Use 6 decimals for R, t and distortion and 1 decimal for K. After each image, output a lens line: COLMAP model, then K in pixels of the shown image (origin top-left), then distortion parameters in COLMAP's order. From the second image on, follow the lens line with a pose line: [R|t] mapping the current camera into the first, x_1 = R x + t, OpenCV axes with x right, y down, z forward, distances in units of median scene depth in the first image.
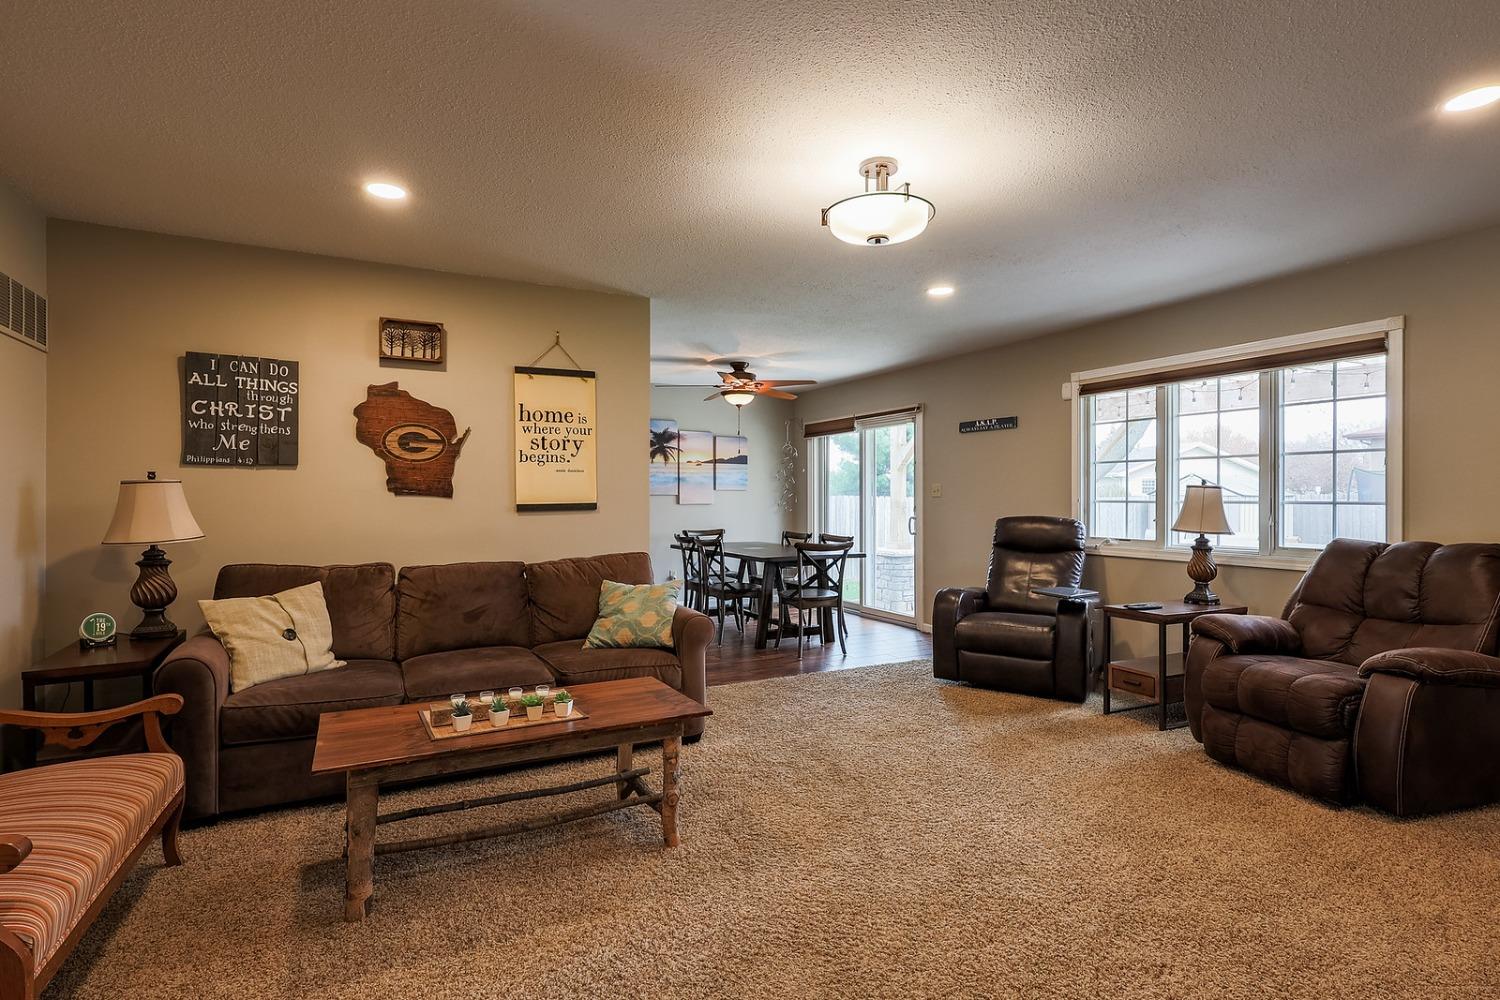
lens RADIAL K [[749.3, 0, 741.9], [0, 749.3, 501.6], [0, 0, 1]] dist [0.000469, 0.000236]
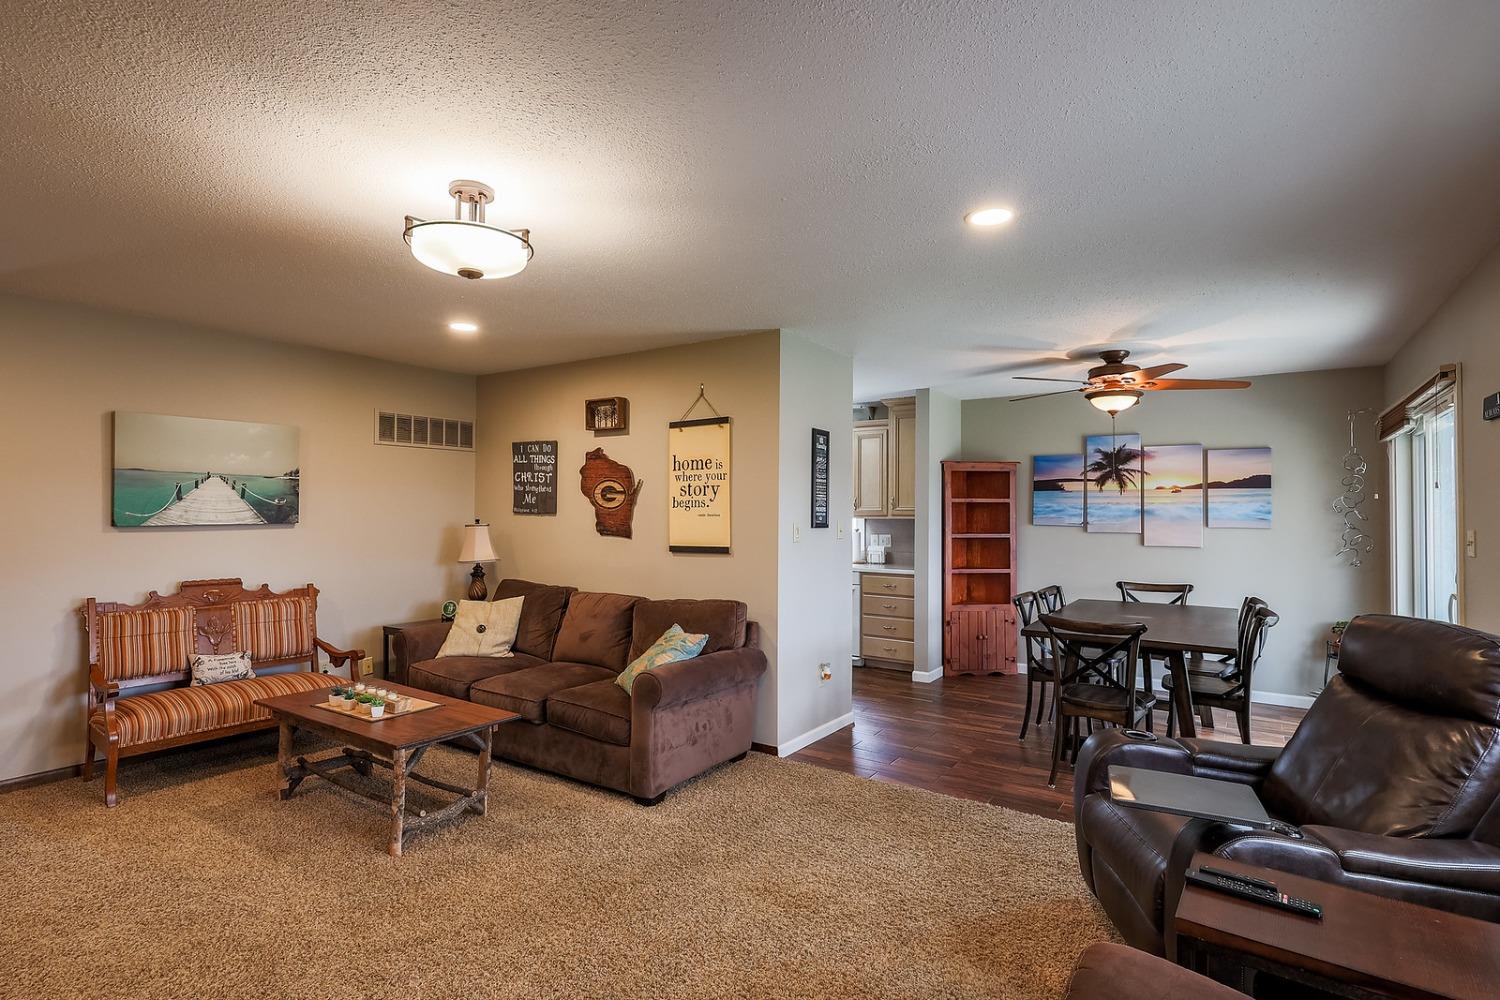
lens RADIAL K [[749.3, 0, 743.5], [0, 749.3, 497.8], [0, 0, 1]] dist [0.000469, 0.000236]
pose [[0.460179, -0.013193, -0.887728, 0.736547], [-0.011253, 0.999723, -0.020691, -0.045446], [0.887755, 0.019511, 0.459903, 0.579266]]
